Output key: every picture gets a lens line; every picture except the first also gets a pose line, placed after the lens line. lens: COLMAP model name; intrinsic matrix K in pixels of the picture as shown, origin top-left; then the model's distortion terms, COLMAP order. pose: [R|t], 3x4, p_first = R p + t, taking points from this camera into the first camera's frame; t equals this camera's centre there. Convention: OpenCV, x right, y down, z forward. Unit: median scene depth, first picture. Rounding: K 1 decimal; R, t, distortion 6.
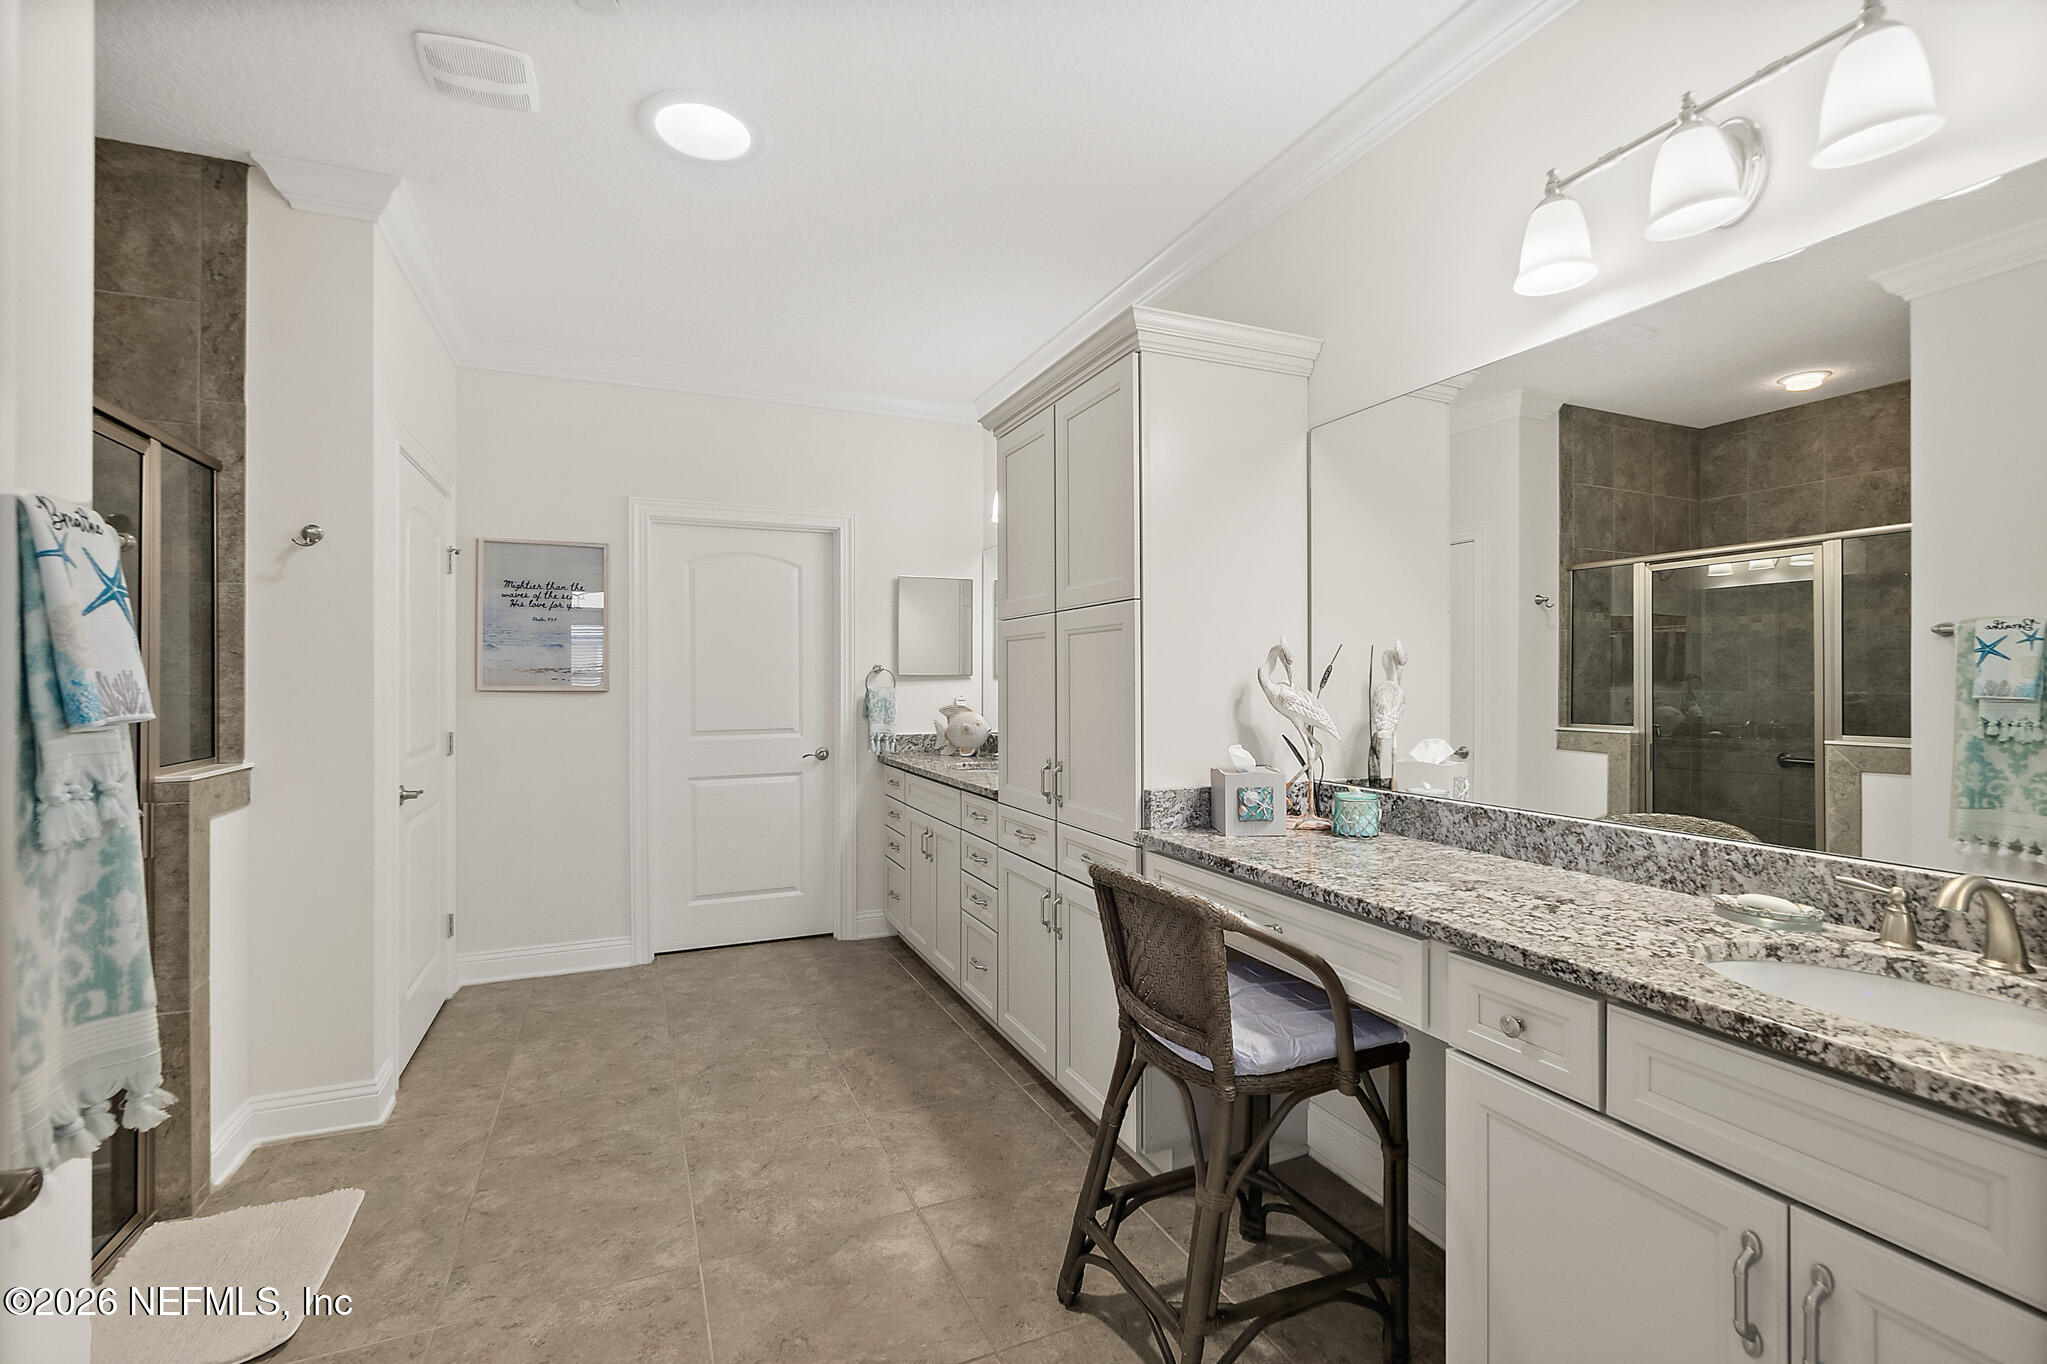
lens RADIAL K [[893.8, 0, 1024.7], [0, 893.8, 684.8], [0, 0, 1]] dist [-0.006643, 0.001718]
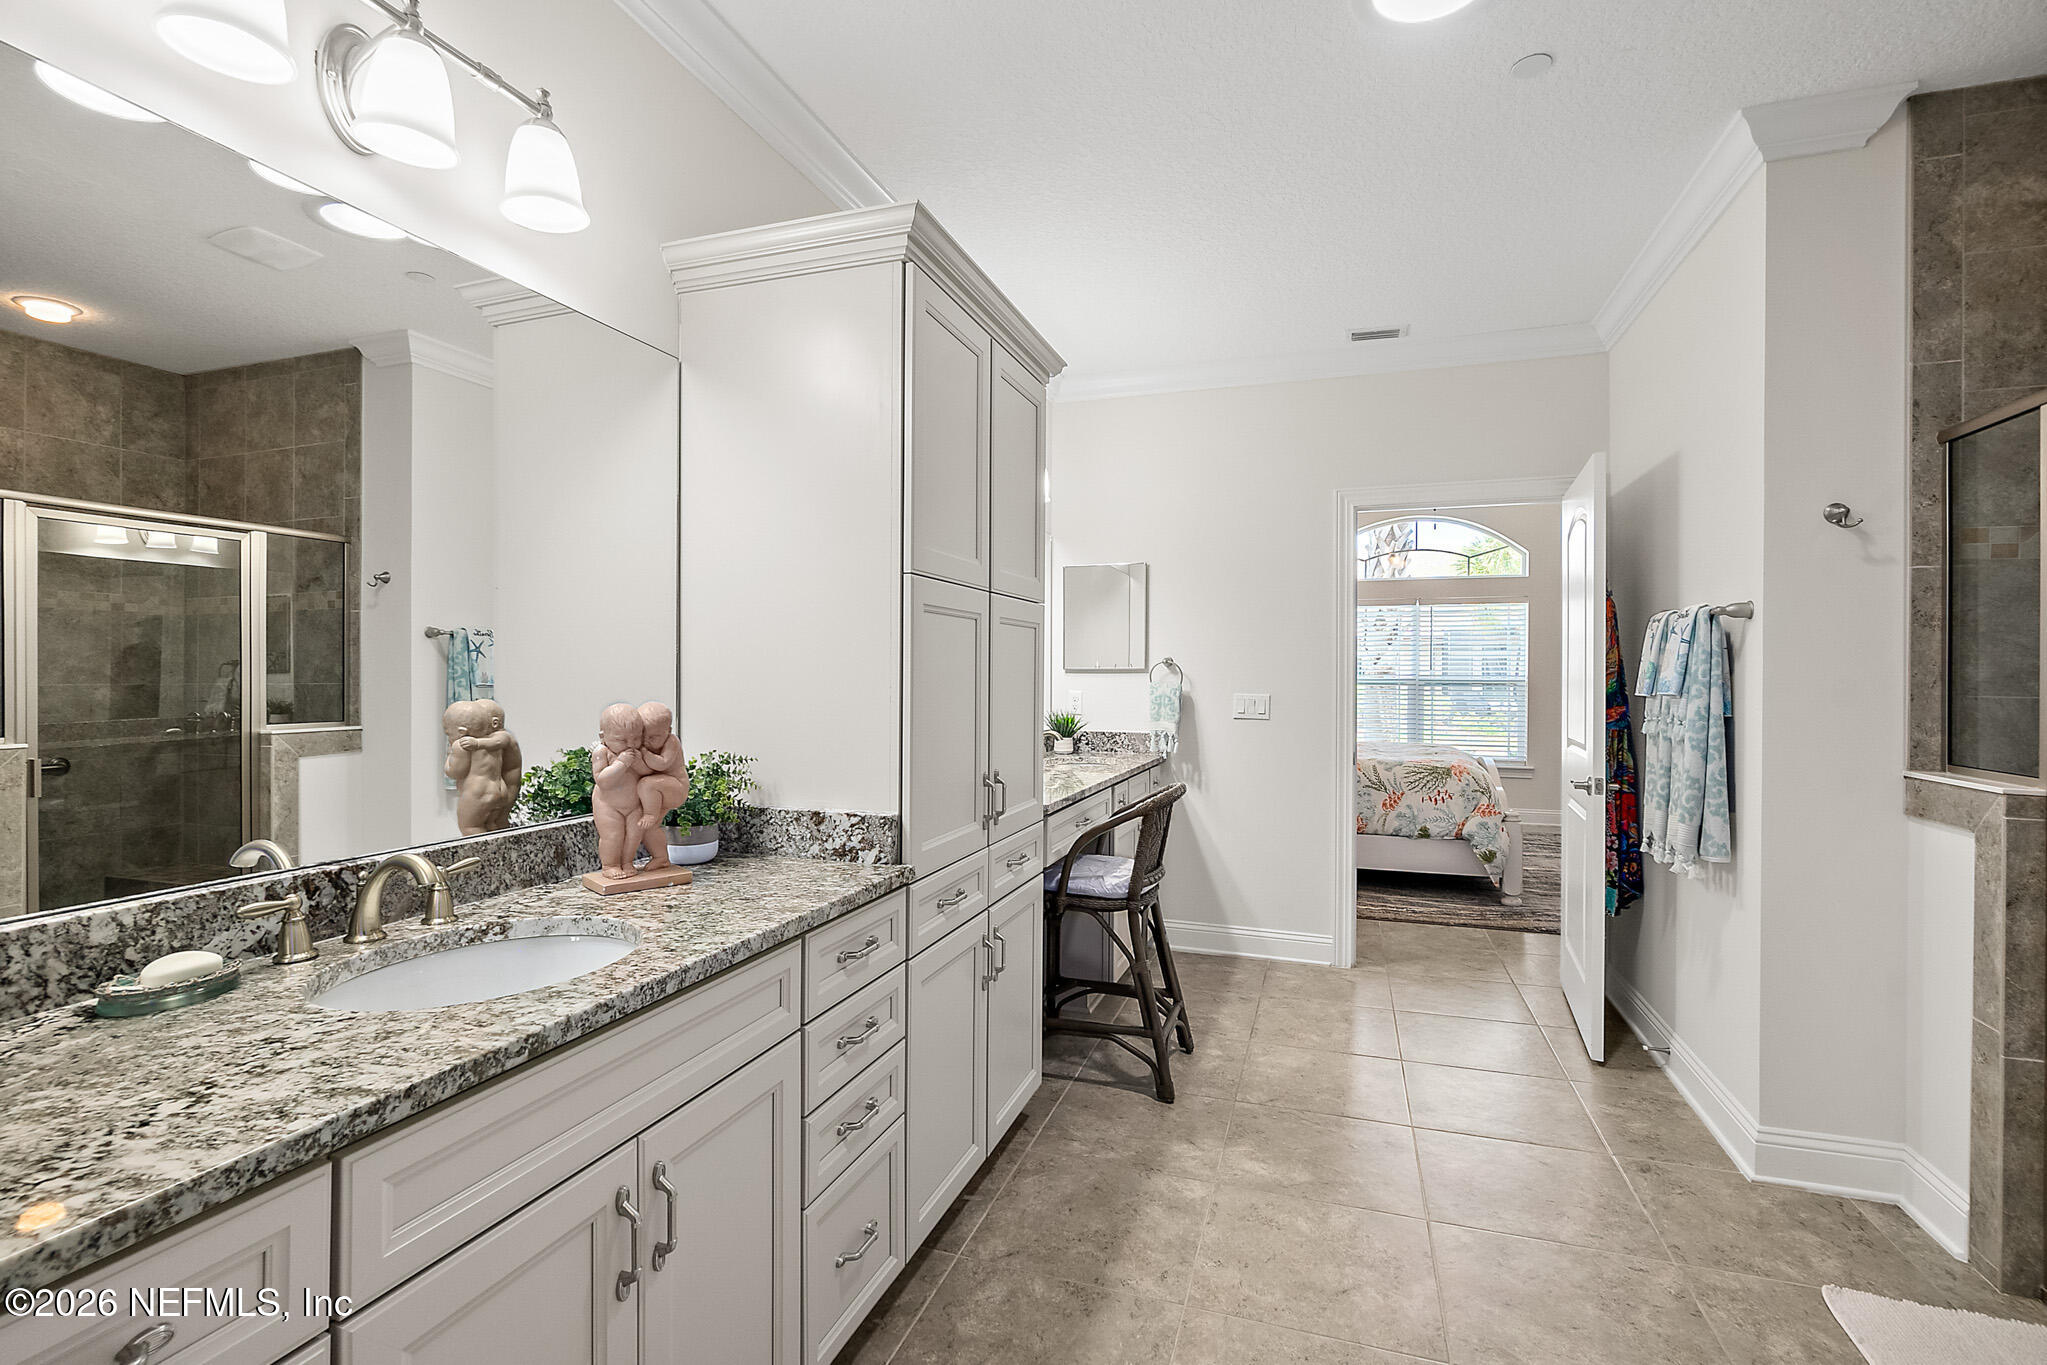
lens RADIAL K [[893.8, 0, 1031.9], [0, 893.8, 677.3], [0, 0, 1]] dist [-0.006643, 0.001718]
pose [[-0.727179, -0.004381, 0.686434, -0.540370], [-0.005902, 0.999983, 0.000129, -0.002816], [-0.686423, -0.003957, -0.727192, 1.516794]]
